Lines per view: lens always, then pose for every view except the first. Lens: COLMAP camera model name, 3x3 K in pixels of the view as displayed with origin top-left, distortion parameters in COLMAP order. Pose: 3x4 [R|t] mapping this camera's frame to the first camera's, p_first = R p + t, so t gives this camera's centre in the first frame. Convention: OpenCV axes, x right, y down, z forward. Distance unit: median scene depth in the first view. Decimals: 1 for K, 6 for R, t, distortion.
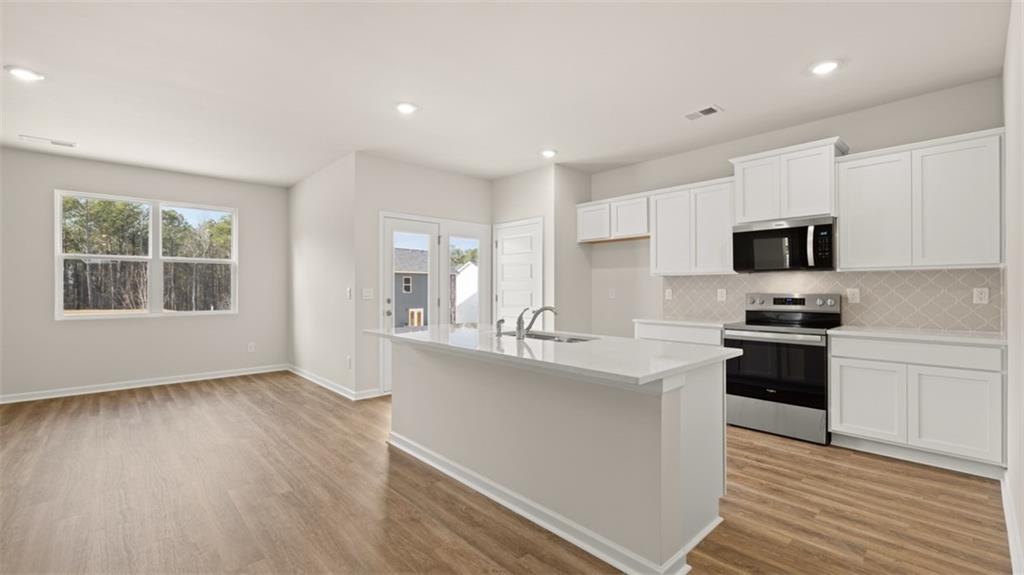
lens RADIAL K [[431.2, 0, 507.4], [0, 431.2, 287.1], [0, 0, 1]] dist [-0.000509, -0.000154]
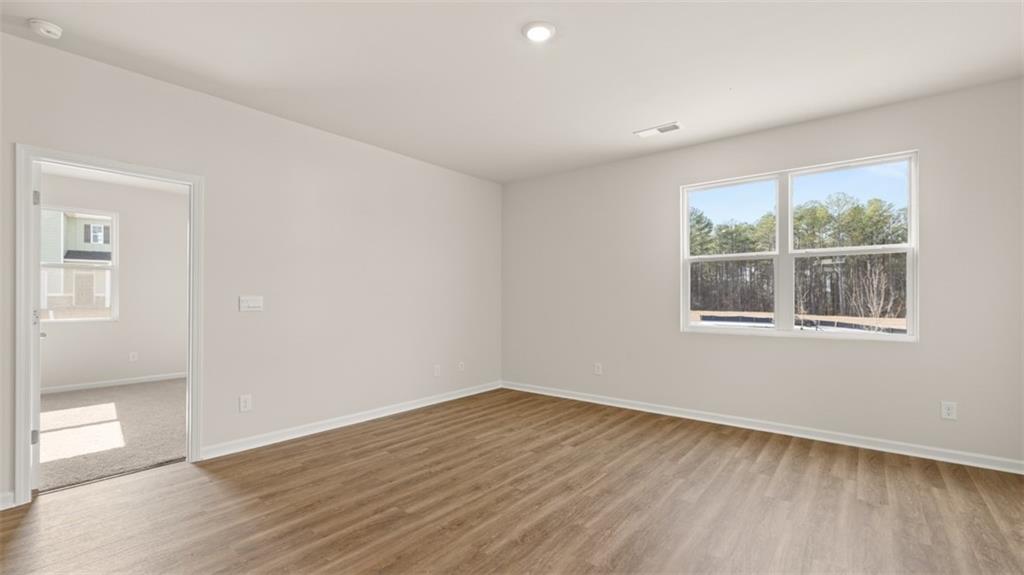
lens RADIAL K [[443.6, 0, 509.1], [0, 443.6, 295.9], [0, 0, 1]] dist [0.000769, -0.000152]
pose [[0.147336, -0.000375, -0.989086, -0.213902], [0.003347, 0.999994, 0.000119, 0.002180], [0.989081, -0.003328, 0.147336, 0.584395]]
